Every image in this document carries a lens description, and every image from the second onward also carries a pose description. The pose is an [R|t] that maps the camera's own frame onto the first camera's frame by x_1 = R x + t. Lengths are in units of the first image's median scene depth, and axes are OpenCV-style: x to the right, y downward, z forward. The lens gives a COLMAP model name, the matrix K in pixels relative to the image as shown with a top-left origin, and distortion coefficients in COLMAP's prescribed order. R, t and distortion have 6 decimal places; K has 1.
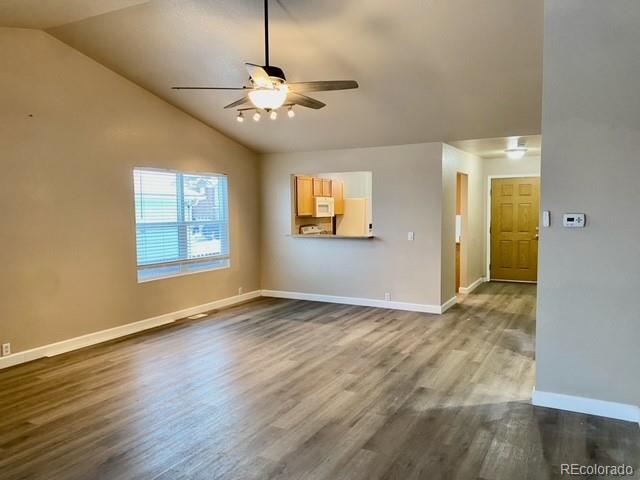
lens RADIAL K [[487.5, 0, 324.9], [0, 487.5, 241.9], [0, 0, 1]] dist [0.060845, -0.068821]
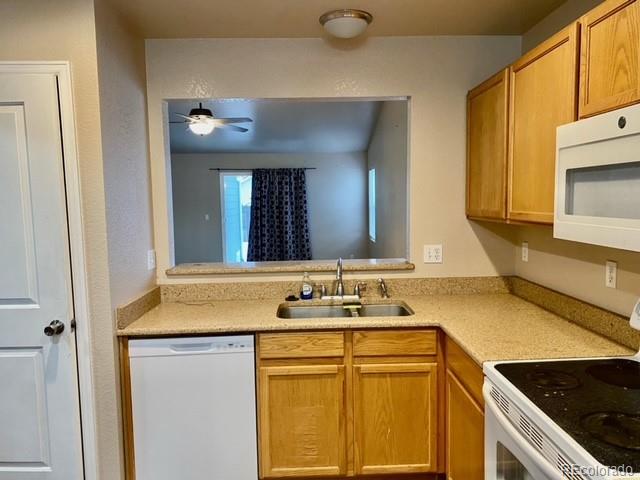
lens RADIAL K [[487.5, 0, 328.3], [0, 487.5, 235.2], [0, 0, 1]] dist [0.060845, -0.068821]
pose [[-0.863408, 0.062906, -0.500568, 0.255793], [-0.011636, 0.989449, 0.144413, -0.133399], [0.504371, 0.130512, -0.853567, 1.921055]]
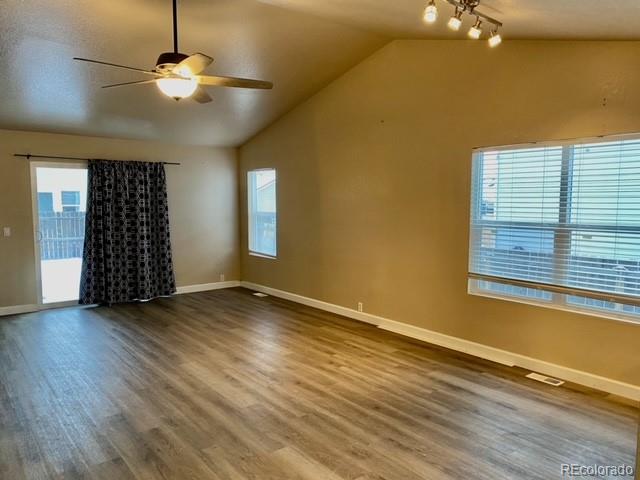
lens RADIAL K [[487.5, 0, 328.1], [0, 487.5, 244.8], [0, 0, 1]] dist [0.060845, -0.068821]
pose [[-0.390855, 0.091537, -0.915890, 0.498103], [-0.065784, 0.989720, 0.126989, -0.094172], [0.918099, 0.109885, -0.380815, 1.228832]]
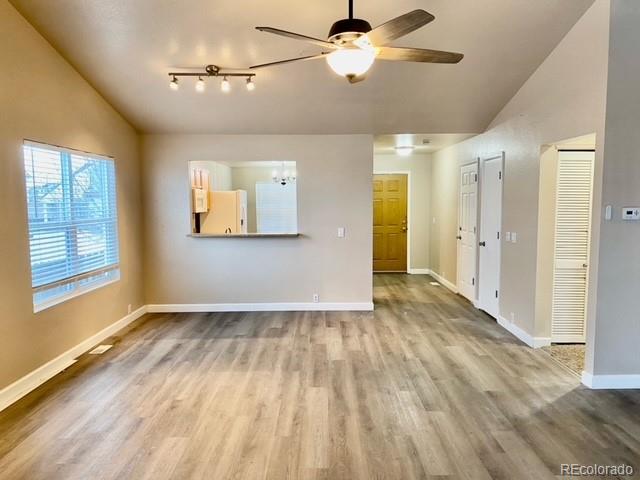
lens RADIAL K [[487.5, 0, 325.7], [0, 487.5, 243.4], [0, 0, 1]] dist [0.060845, -0.068821]
pose [[0.876853, -0.039081, 0.479168, -0.396098], [0.032651, 0.999230, 0.021747, -0.015435], [-0.479649, -0.003424, 0.877454, 0.241783]]
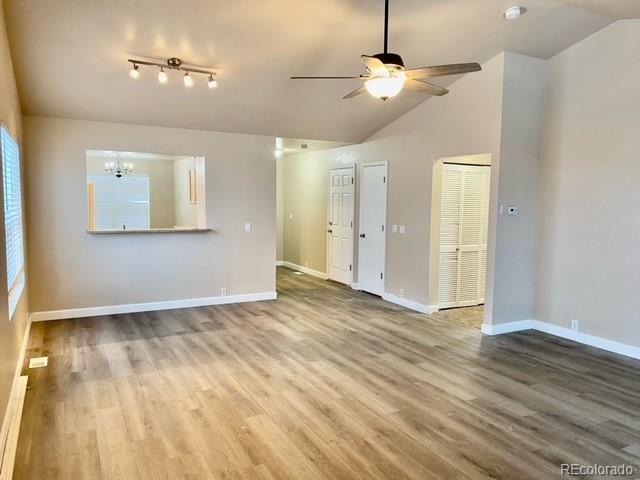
lens RADIAL K [[487.5, 0, 327.4], [0, 487.5, 239.4], [0, 0, 1]] dist [0.060845, -0.068821]
pose [[0.549638, -0.054310, 0.833635, -0.740061], [0.040627, 0.998442, 0.038260, -0.023521], [-0.834414, 0.012839, 0.550988, 0.412656]]
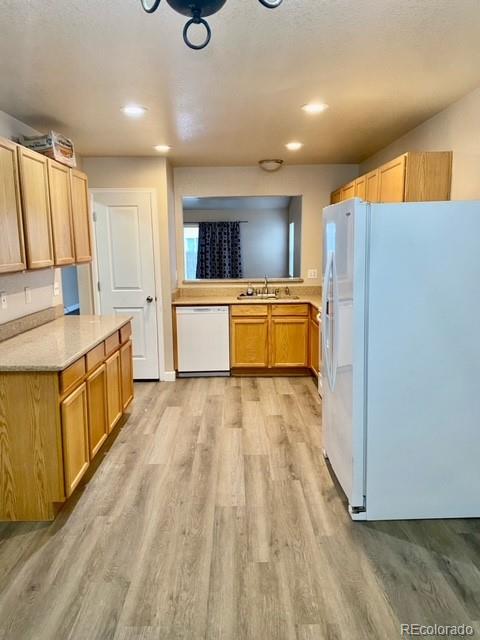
lens RADIAL K [[487.5, 0, 240.6], [0, 487.5, 322.0], [0, 0, 1]] dist [0.060845, -0.068821]
pose [[-0.877329, 0.093653, -0.470663, 0.552615], [-0.016069, 0.974489, 0.223858, -0.174316], [0.479621, 0.203960, -0.853443, 2.399373]]
